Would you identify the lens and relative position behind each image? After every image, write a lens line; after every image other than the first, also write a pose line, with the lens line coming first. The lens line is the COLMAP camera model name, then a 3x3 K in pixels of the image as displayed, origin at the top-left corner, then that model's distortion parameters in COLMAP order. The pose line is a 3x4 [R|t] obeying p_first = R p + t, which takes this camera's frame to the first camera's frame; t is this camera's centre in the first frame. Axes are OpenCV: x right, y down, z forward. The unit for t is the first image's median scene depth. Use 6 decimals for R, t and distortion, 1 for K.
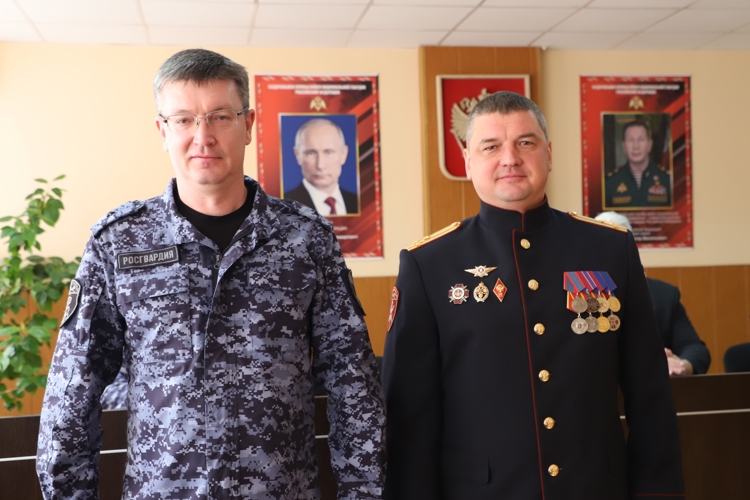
lens RADIAL K [[930.6, 0, 375.0], [0, 930.6, 250.0], [0, 0, 1]] dist [0.049514, -0.013234]
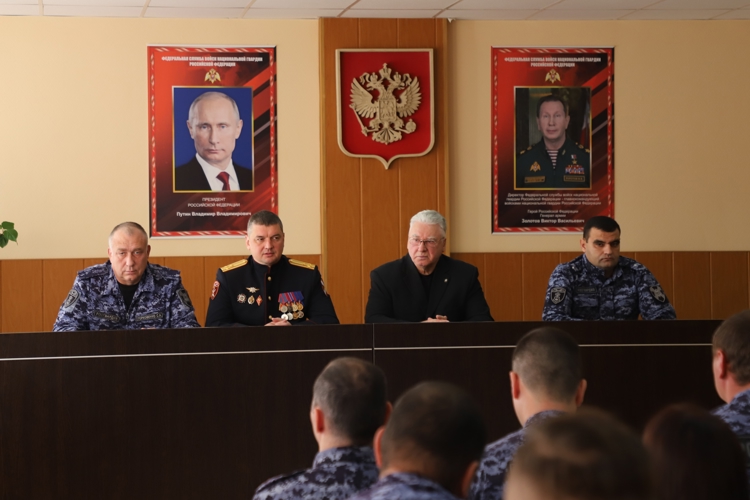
lens RADIAL K [[2916.0, 0, 375.0], [0, 2916.0, 250.0], [0, 0, 1]] dist [0.261757, 1.860450]
pose [[0.998012, 0.020608, -0.059557, 0.290586], [-0.019608, 0.999657, 0.017338, -0.031689], [0.059894, -0.016136, 0.998074, -2.015533]]
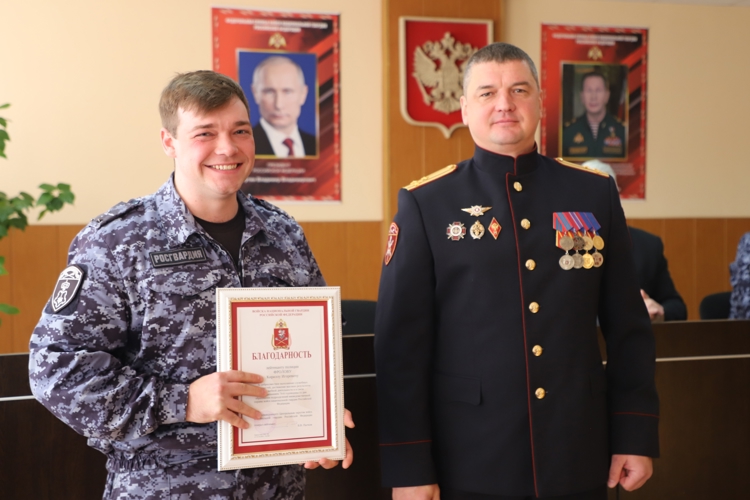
lens RADIAL K [[1052.2, 0, 389.8], [0, 1052.2, 236.5], [0, 0, 1]] dist [0.080893, 0.064460]
pose [[0.992709, 0.020639, 0.118758, -0.070962], [-0.024228, 0.999290, 0.028857, 0.011239], [-0.118078, -0.031524, 0.992504, -0.104763]]
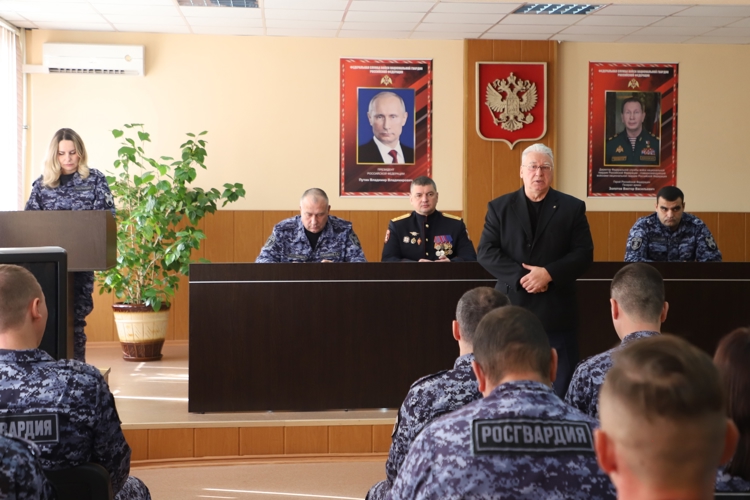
lens RADIAL K [[2274.8, 0, 375.0], [0, 2274.8, 250.0], [0, 0, 1]] dist [0.028631, -1.172440]
pose [[0.992674, 0.038683, -0.114467, 0.305100], [-0.034566, 0.998690, 0.037734, -0.035684], [0.115776, -0.033501, 0.992710, -2.249712]]
